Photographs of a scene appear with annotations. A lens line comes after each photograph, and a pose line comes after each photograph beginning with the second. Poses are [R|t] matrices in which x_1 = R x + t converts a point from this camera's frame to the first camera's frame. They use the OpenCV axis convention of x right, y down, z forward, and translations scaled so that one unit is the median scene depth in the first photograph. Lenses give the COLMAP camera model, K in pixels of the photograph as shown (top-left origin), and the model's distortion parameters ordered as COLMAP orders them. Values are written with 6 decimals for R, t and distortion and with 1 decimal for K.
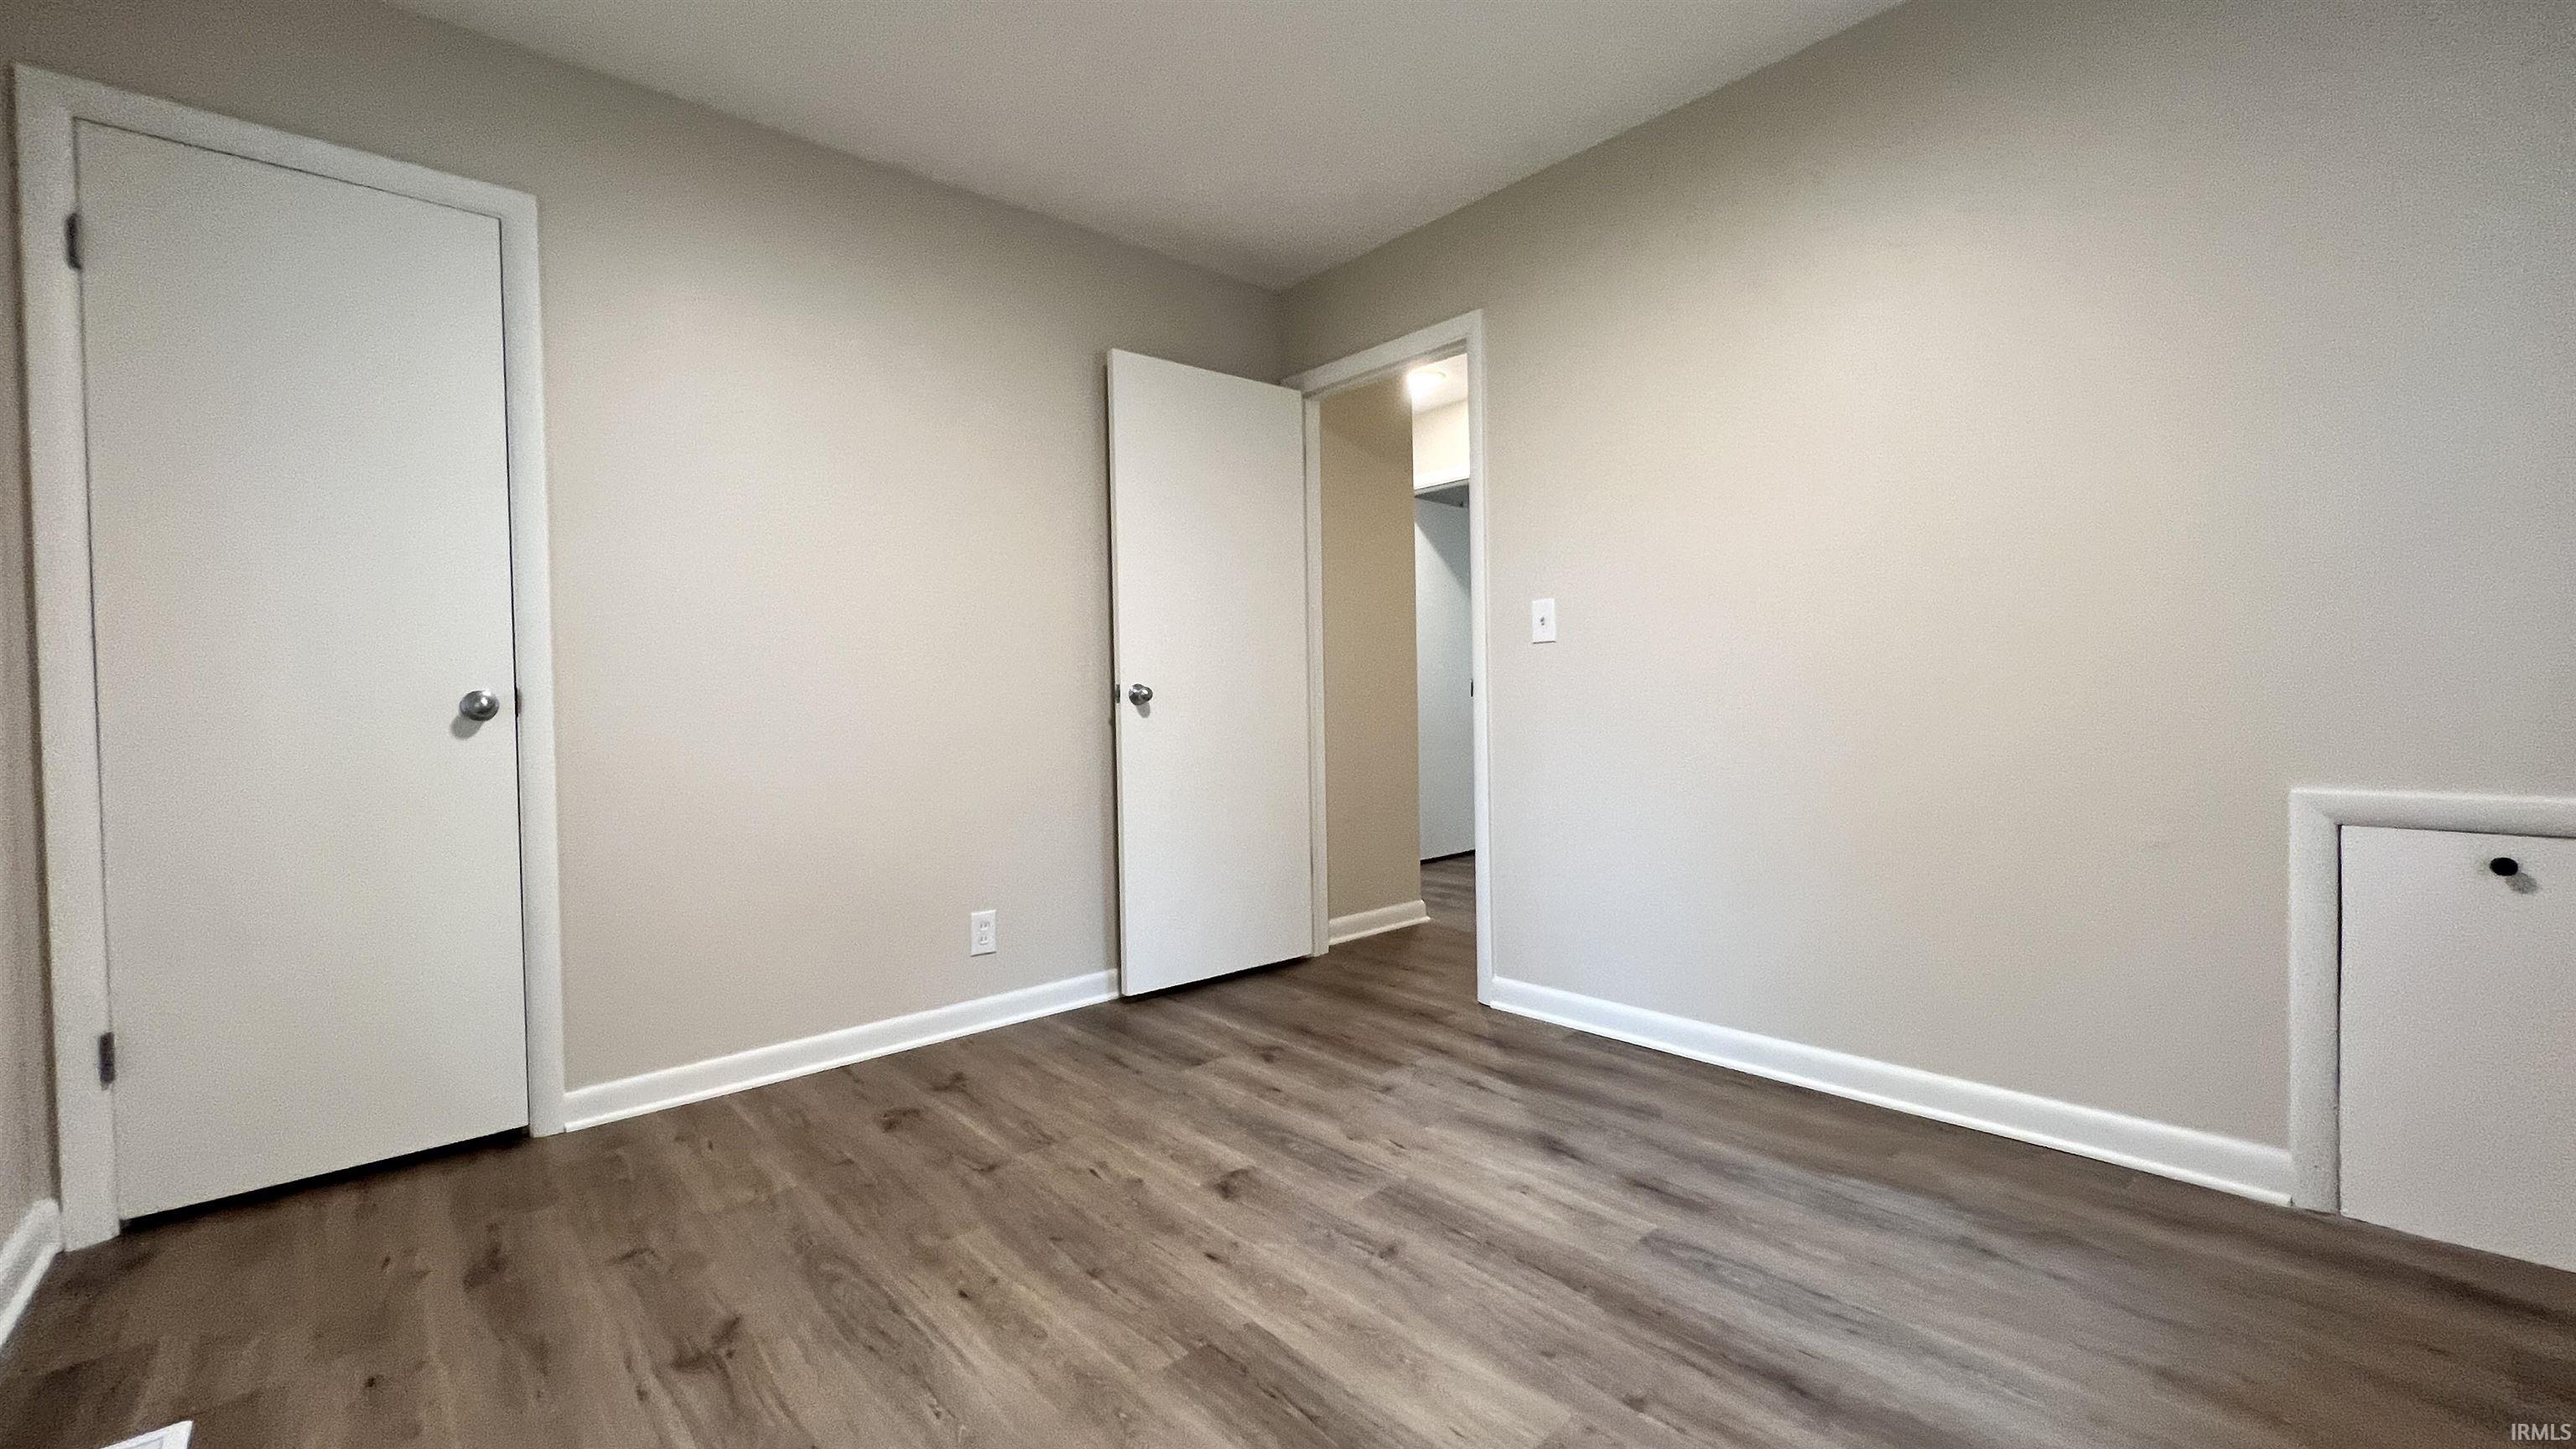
lens RADIAL K [[1026.5, 0, 1273.6], [0, 1026.5, 719.9], [0, 0, 1]] dist [-0.001098, -0.000328]
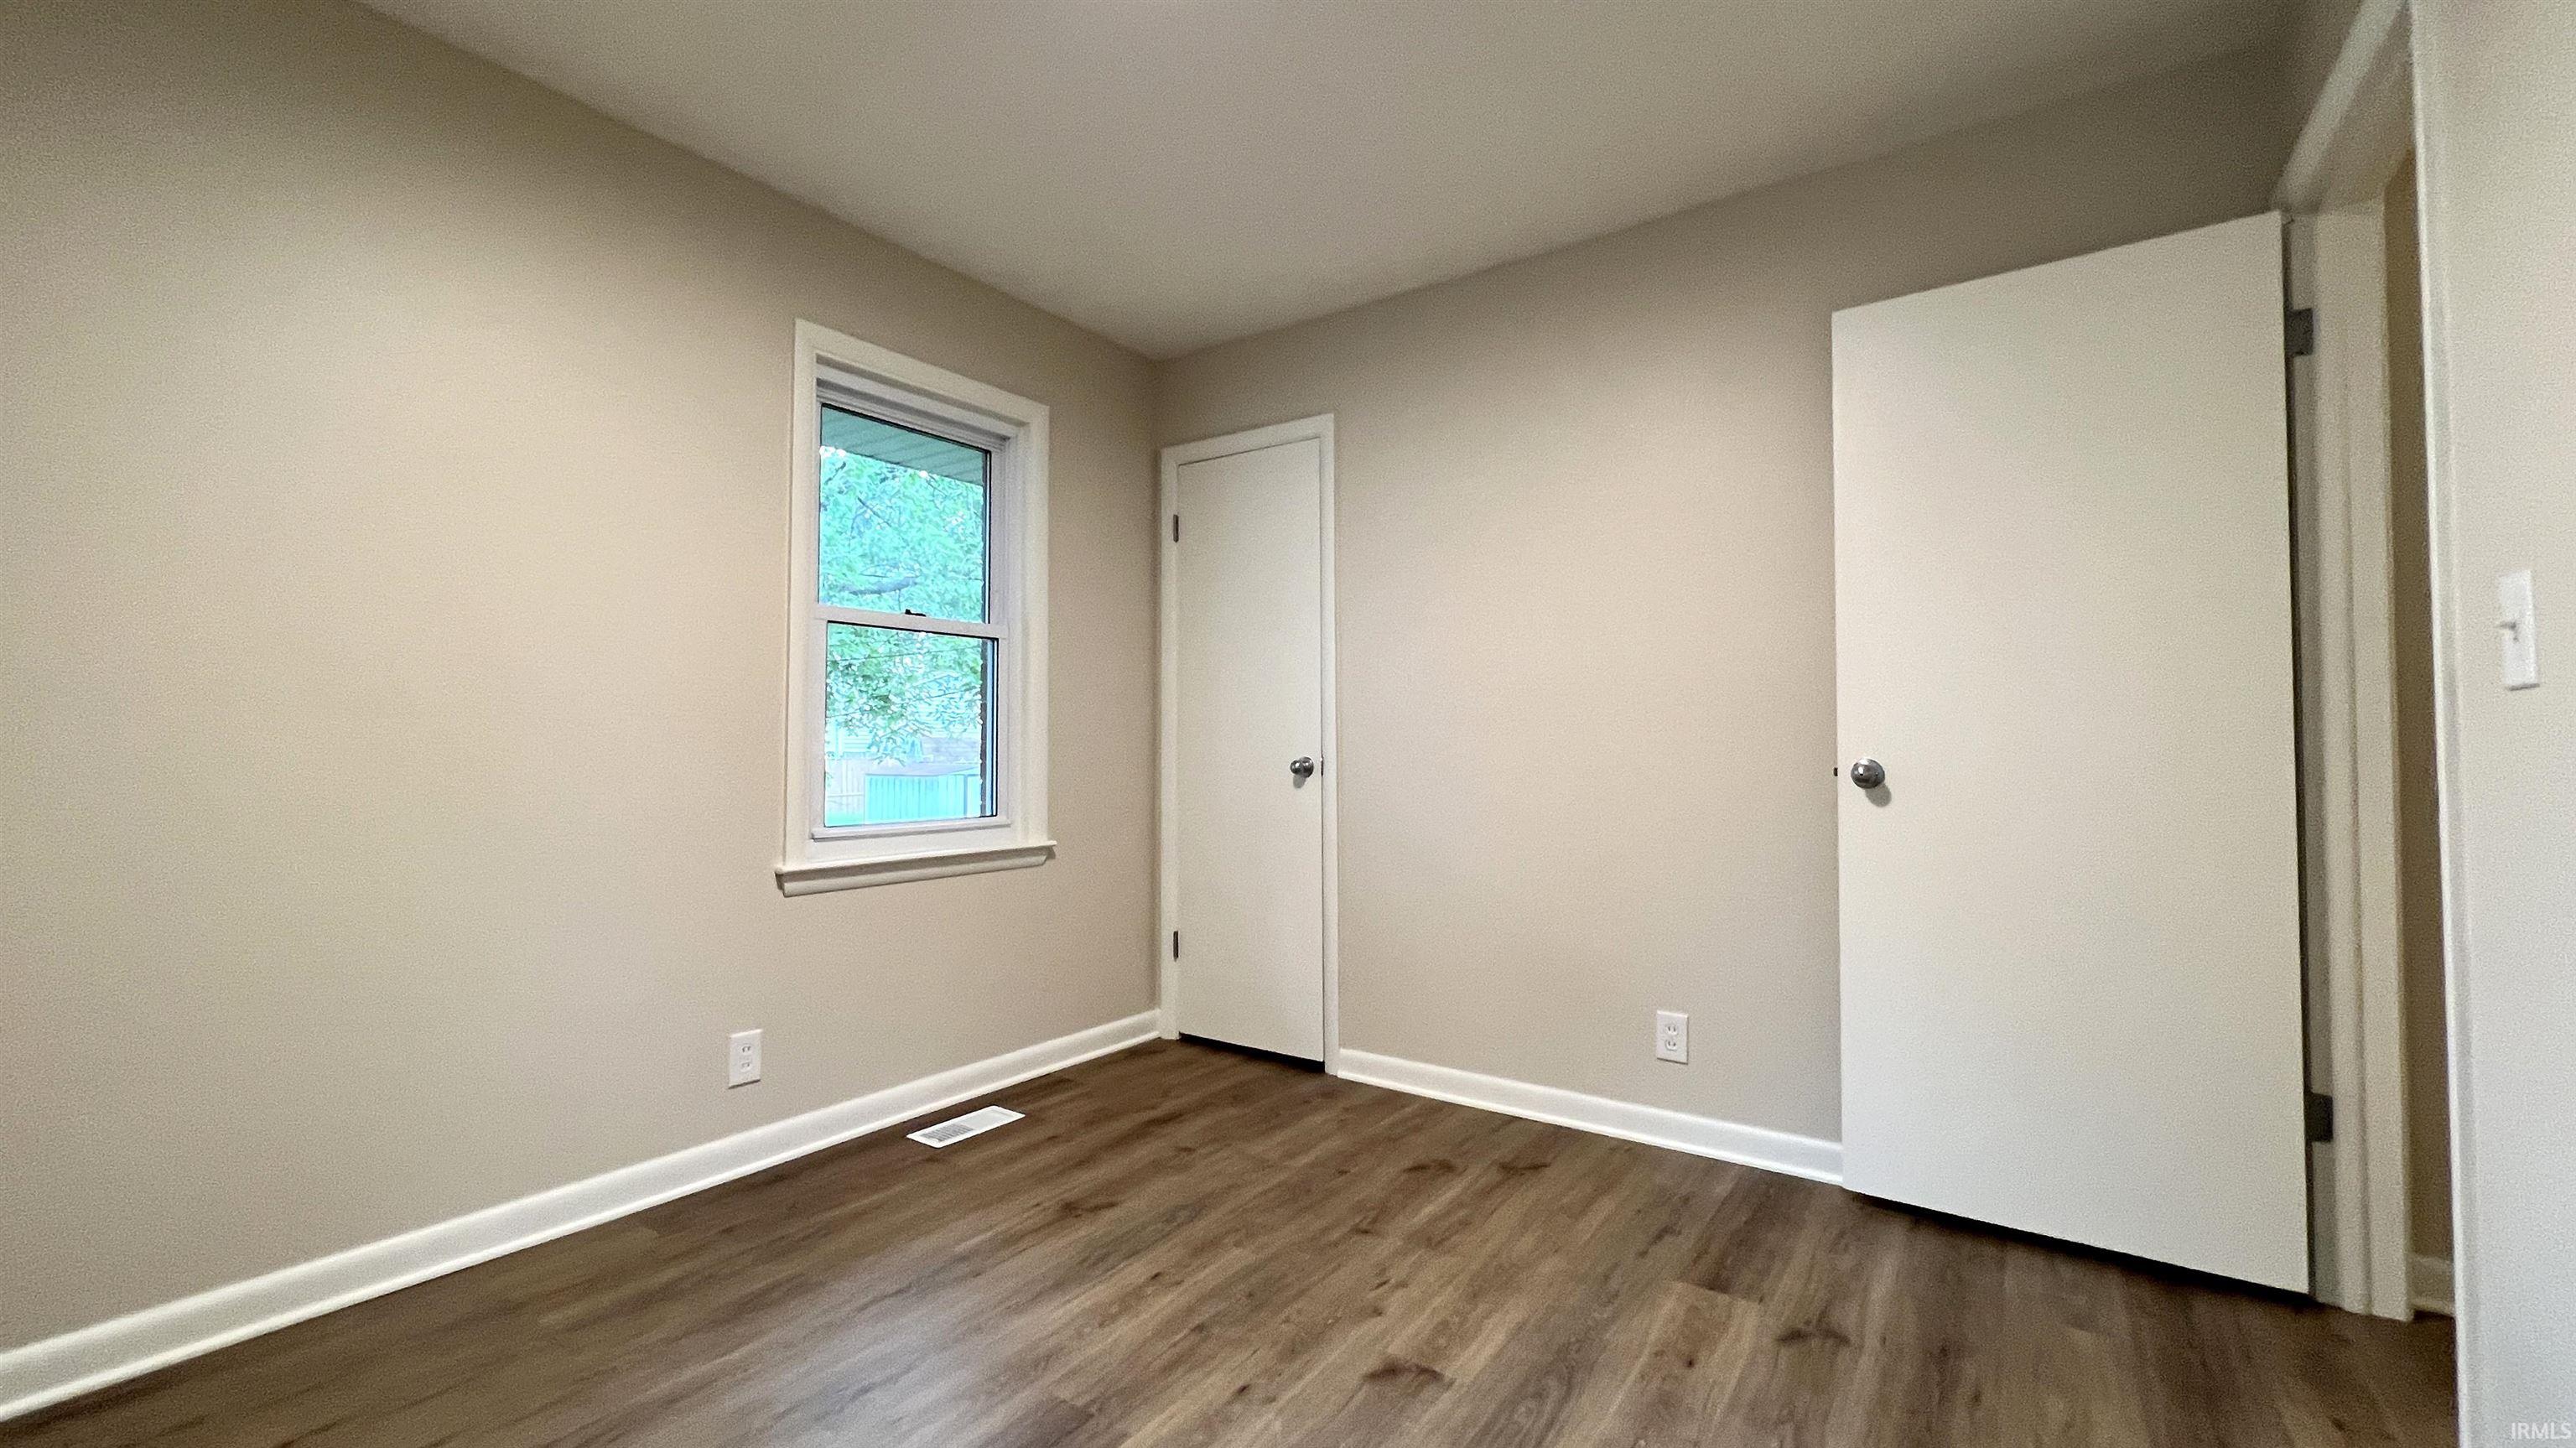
lens RADIAL K [[1026.4, 0, 1285.8], [0, 1026.4, 722.5], [0, 0, 1]] dist [-0.001098, -0.000328]
pose [[0.241519, -0.004836, -0.970384, 0.671507], [-0.024710, 0.999633, -0.011132, -0.061875], [0.970081, 0.026667, 0.241311, 0.614444]]
